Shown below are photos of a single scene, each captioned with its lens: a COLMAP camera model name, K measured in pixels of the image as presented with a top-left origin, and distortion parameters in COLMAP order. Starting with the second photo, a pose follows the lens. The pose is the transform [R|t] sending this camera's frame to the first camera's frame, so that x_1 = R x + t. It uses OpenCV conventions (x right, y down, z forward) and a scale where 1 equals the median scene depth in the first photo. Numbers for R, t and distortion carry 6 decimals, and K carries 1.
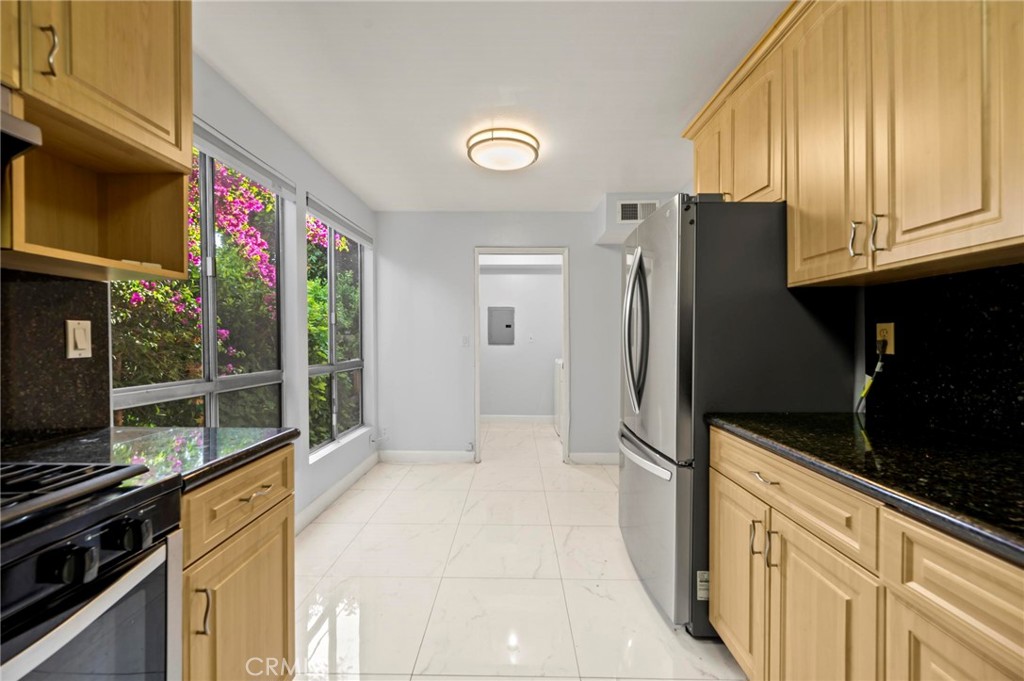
lens RADIAL K [[416.6, 0, 515.6], [0, 416.6, 343.0], [0, 0, 1]] dist [-0.002321, 0.000537]
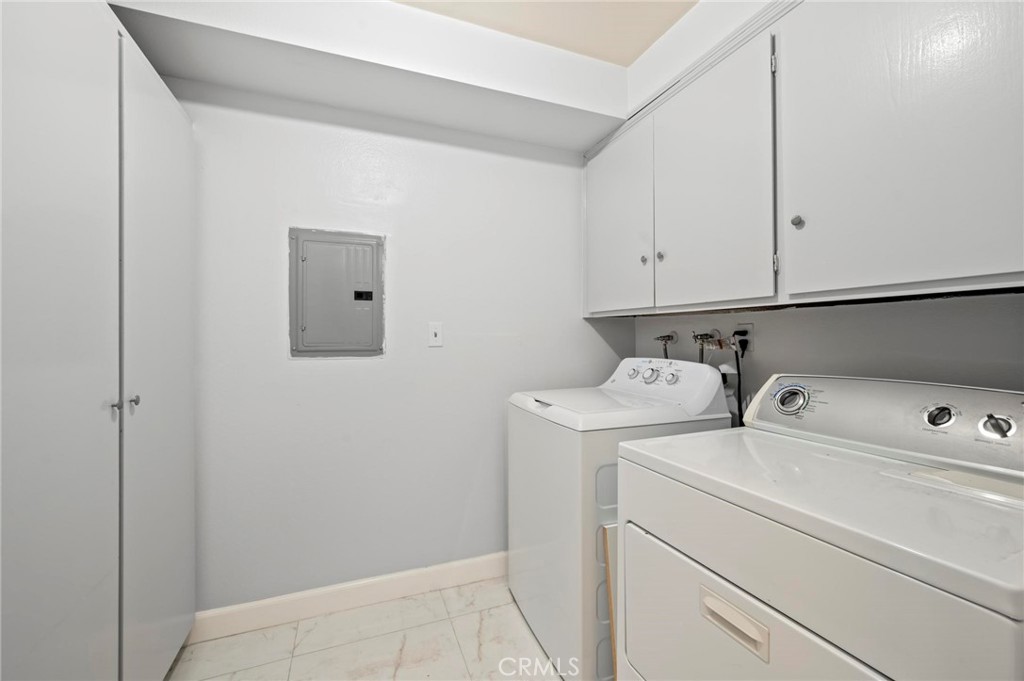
lens RADIAL K [[416.6, 0, 516.2], [0, 416.6, 342.8], [0, 0, 1]] dist [-0.002321, 0.000537]
pose [[0.935919, -0.007231, 0.352142, -0.020051], [0.011669, 0.999877, -0.010482, -0.000221], [-0.352023, 0.013919, 0.935888, 0.670426]]
